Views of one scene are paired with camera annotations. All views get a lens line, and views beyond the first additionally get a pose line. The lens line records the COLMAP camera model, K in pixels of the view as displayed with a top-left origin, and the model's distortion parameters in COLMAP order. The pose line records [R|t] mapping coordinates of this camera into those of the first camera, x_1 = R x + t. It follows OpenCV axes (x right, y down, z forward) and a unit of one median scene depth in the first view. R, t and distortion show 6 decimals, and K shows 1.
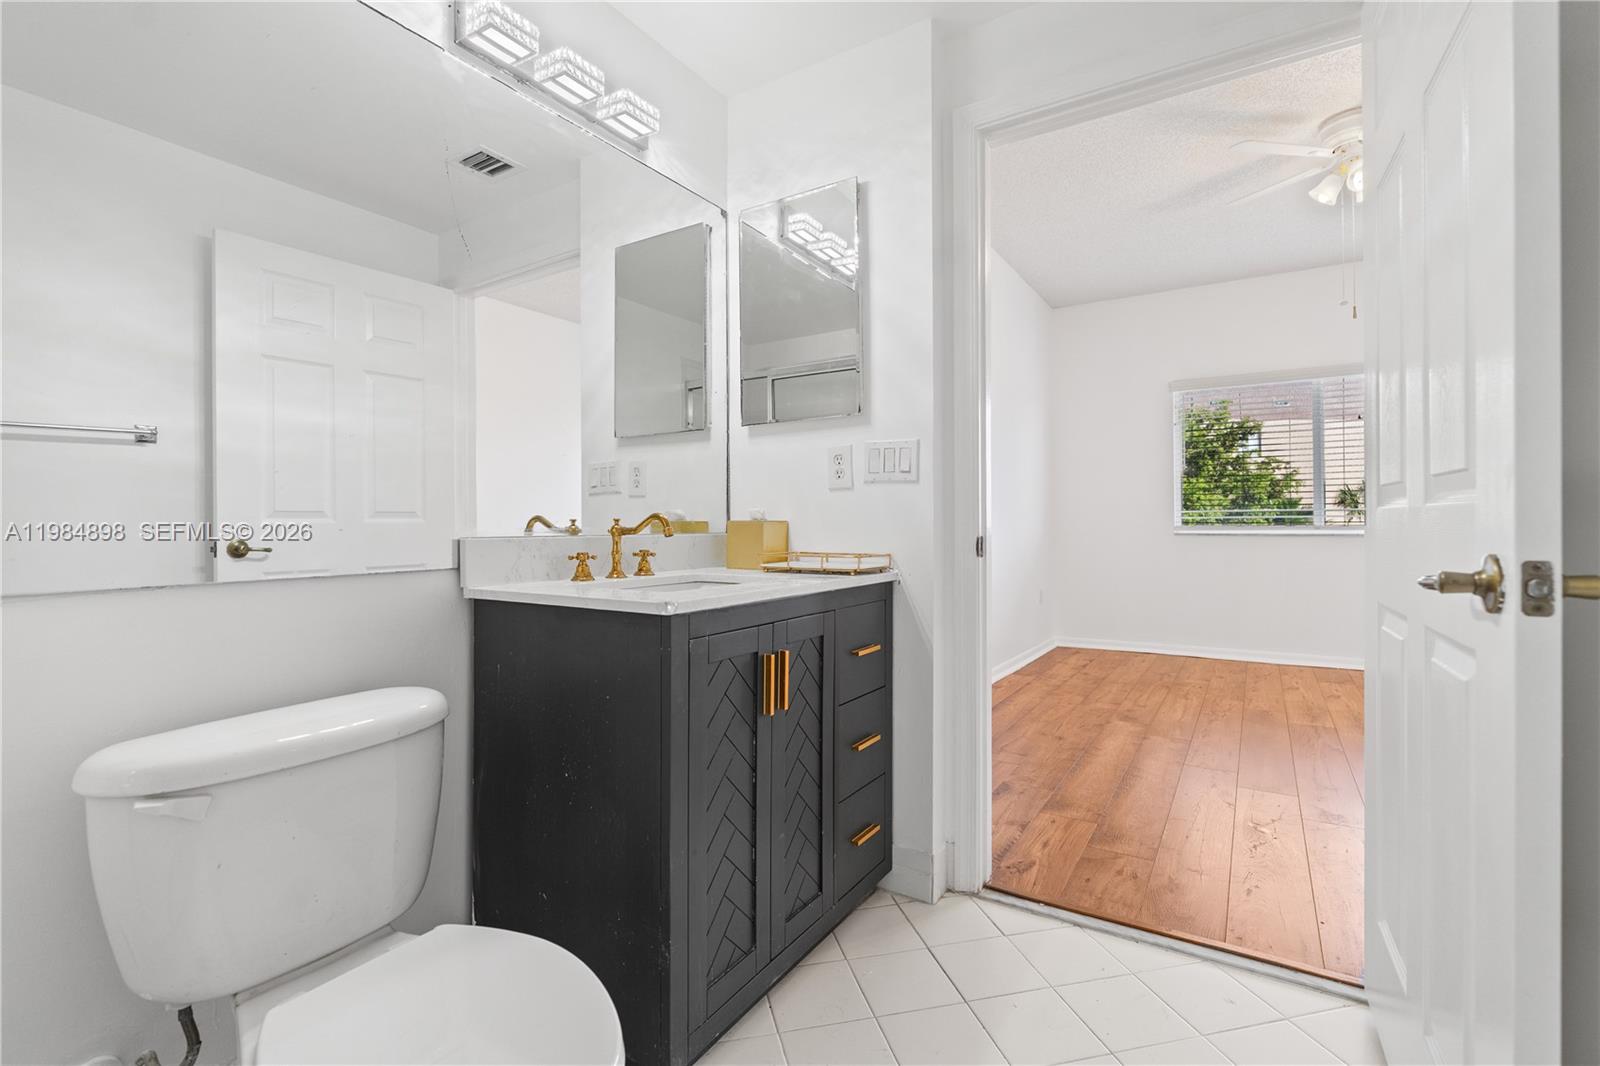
lens RADIAL K [[732.5, 0, 797.9], [0, 732.5, 526.9], [0, 0, 1]] dist [-0.009716, 0.001745]
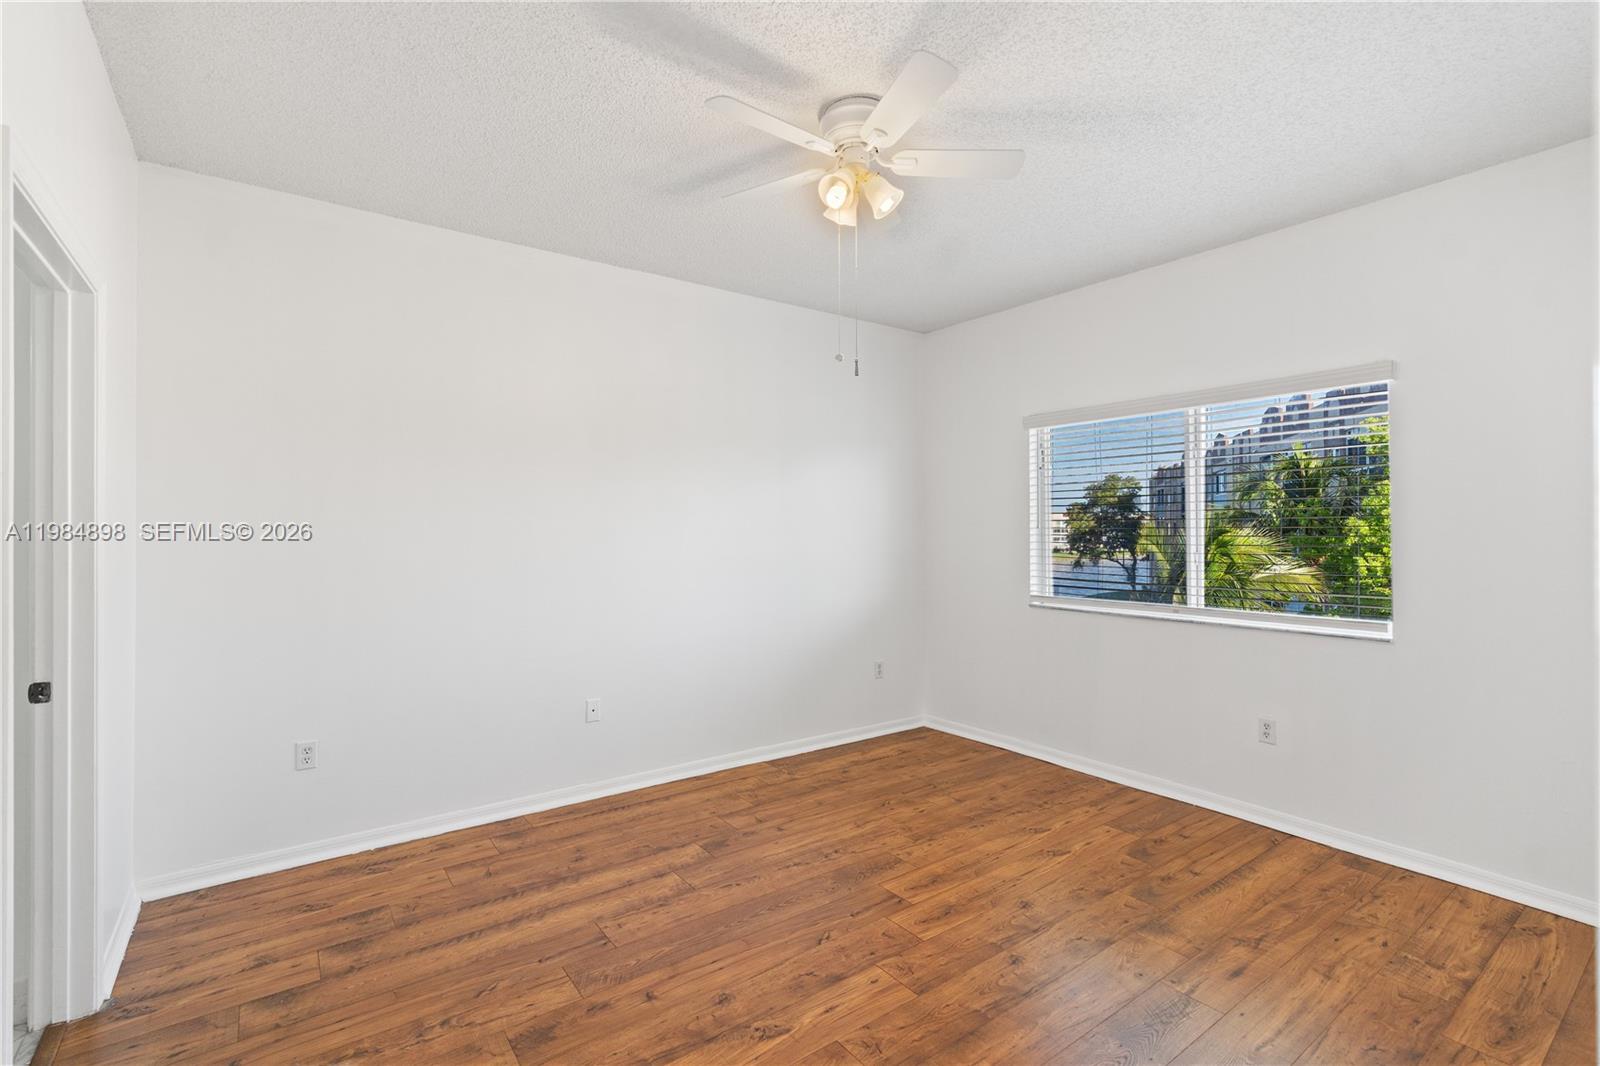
lens RADIAL K [[732.5, 0, 802.4], [0, 732.5, 537.2], [0, 0, 1]] dist [-0.009716, 0.001745]
pose [[0.934249, 0.007363, -0.356544, 1.120064], [-0.003549, 0.999929, 0.011348, -0.145077], [0.356603, -0.009337, 0.934210, 0.306336]]
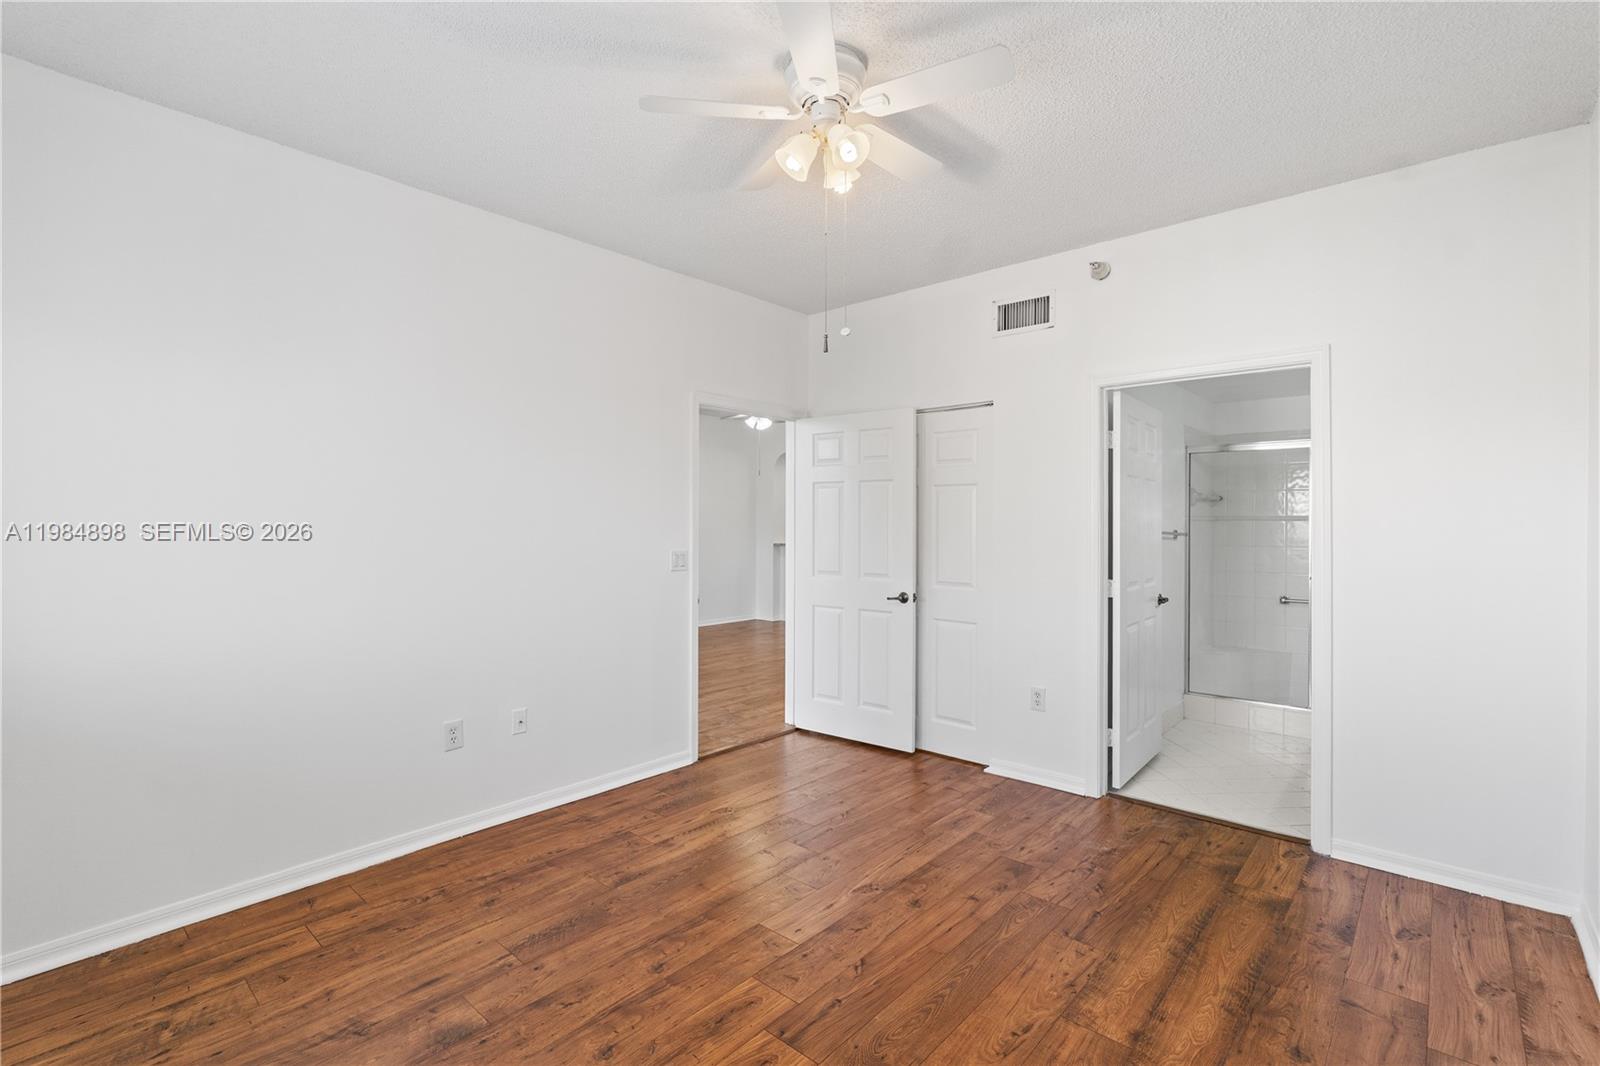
lens RADIAL K [[732.5, 0, 795.3], [0, 732.5, 524.3], [0, 0, 1]] dist [-0.009716, 0.001745]
pose [[-0.986095, 0.000470, 0.166183, 0.772652], [0.001064, 0.999993, 0.003484, -0.143456], [-0.166180, 0.003613, -0.986089, 1.926893]]
